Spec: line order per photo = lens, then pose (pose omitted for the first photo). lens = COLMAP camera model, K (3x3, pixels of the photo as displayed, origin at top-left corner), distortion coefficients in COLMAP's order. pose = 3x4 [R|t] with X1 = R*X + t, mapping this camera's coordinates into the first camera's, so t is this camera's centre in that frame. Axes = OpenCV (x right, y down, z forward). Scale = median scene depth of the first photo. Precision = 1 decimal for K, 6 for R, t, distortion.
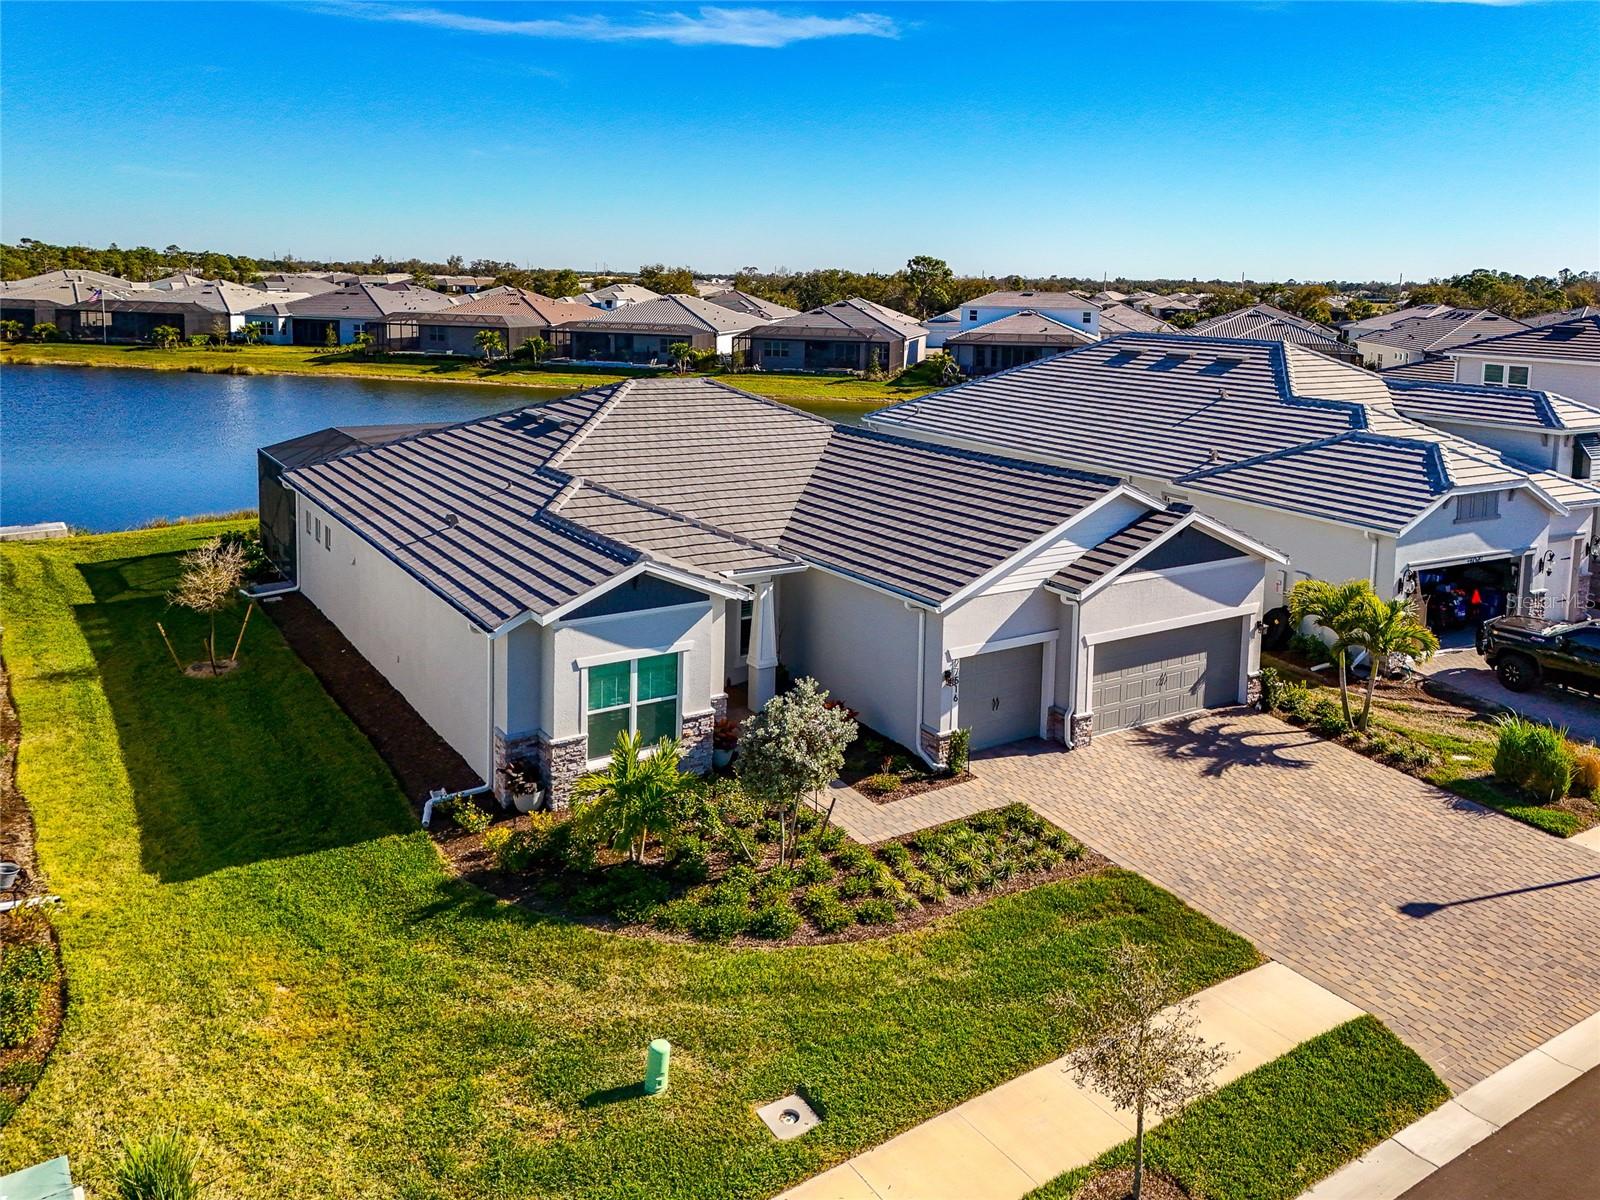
lens RADIAL K [[1225.3, 0, 836.3], [0, 1225.3, 406.8], [0, 0, 1]] dist [0.035913, -0.015118]
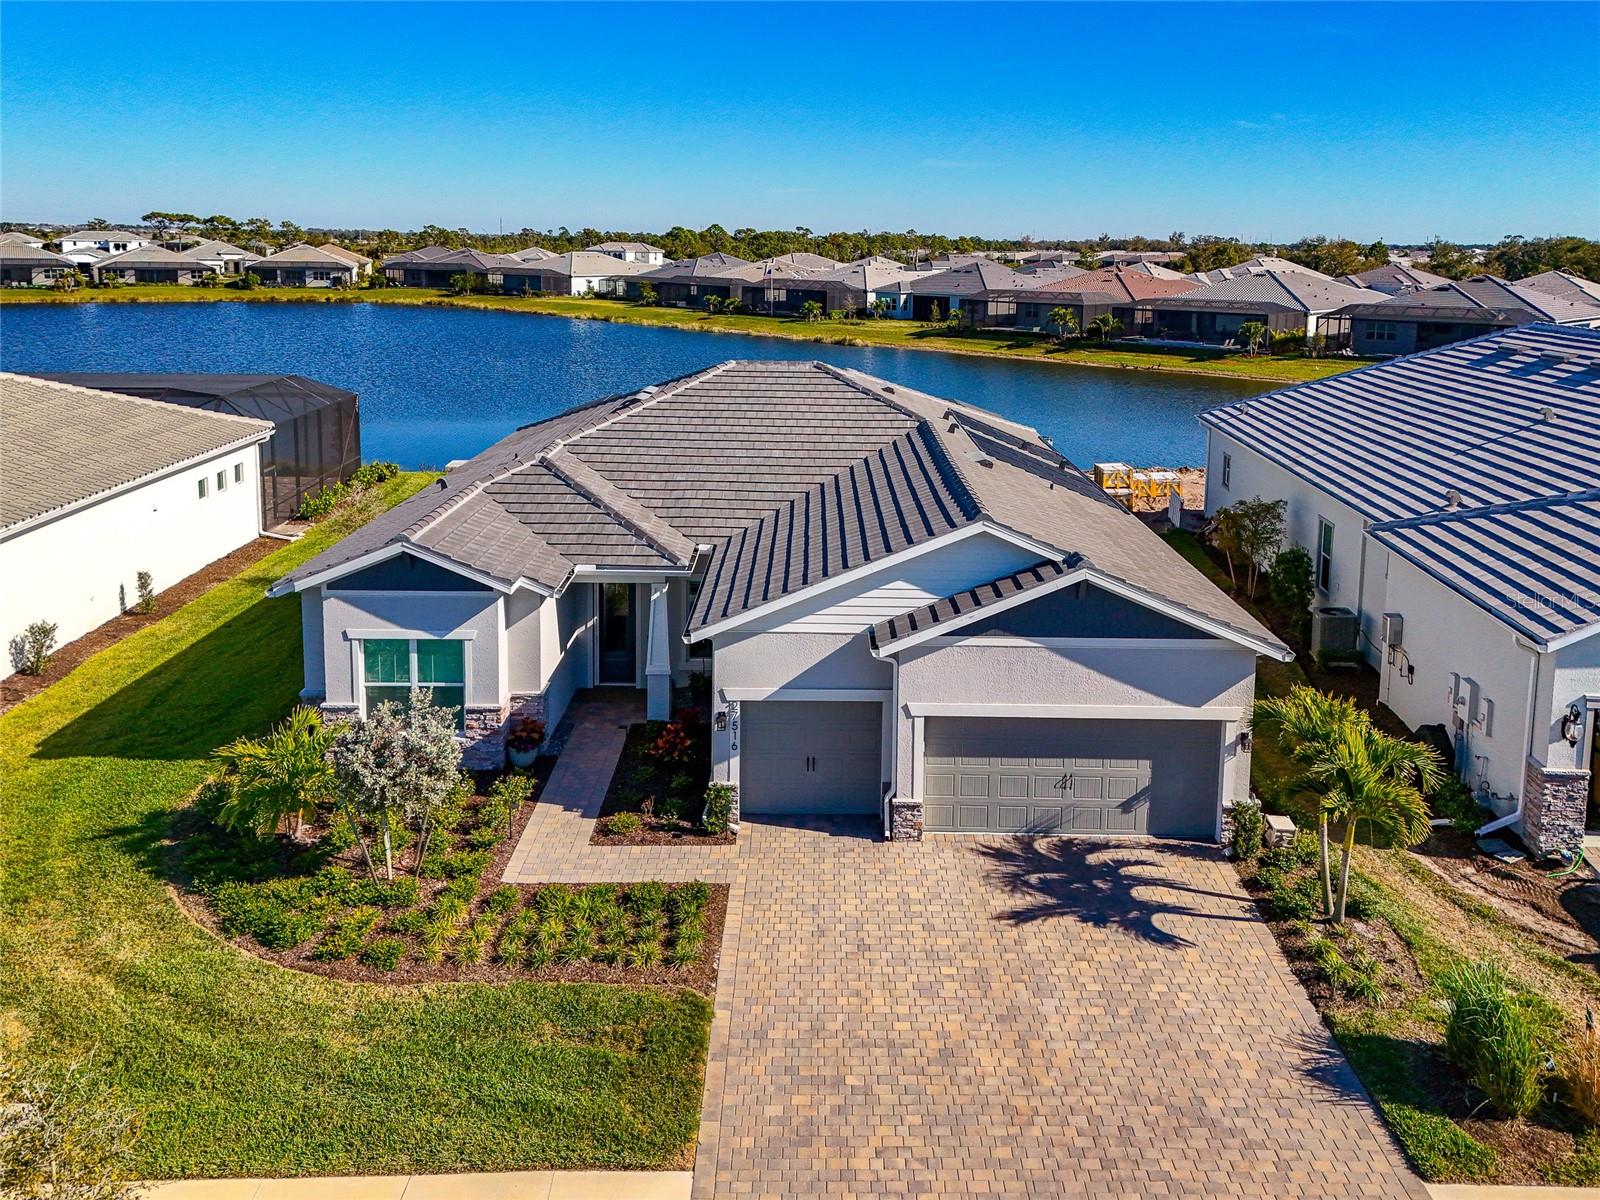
lens RADIAL K [[1225.3, 0, 836.3], [0, 1225.3, 406.8], [0, 0, 1]] dist [0.035913, -0.015118]
pose [[0.830429, 0.054382, -0.554464, 0.587944], [-0.043927, 0.998517, 0.032145, -0.026251], [0.555390, -0.002338, 0.831586, 0.320600]]
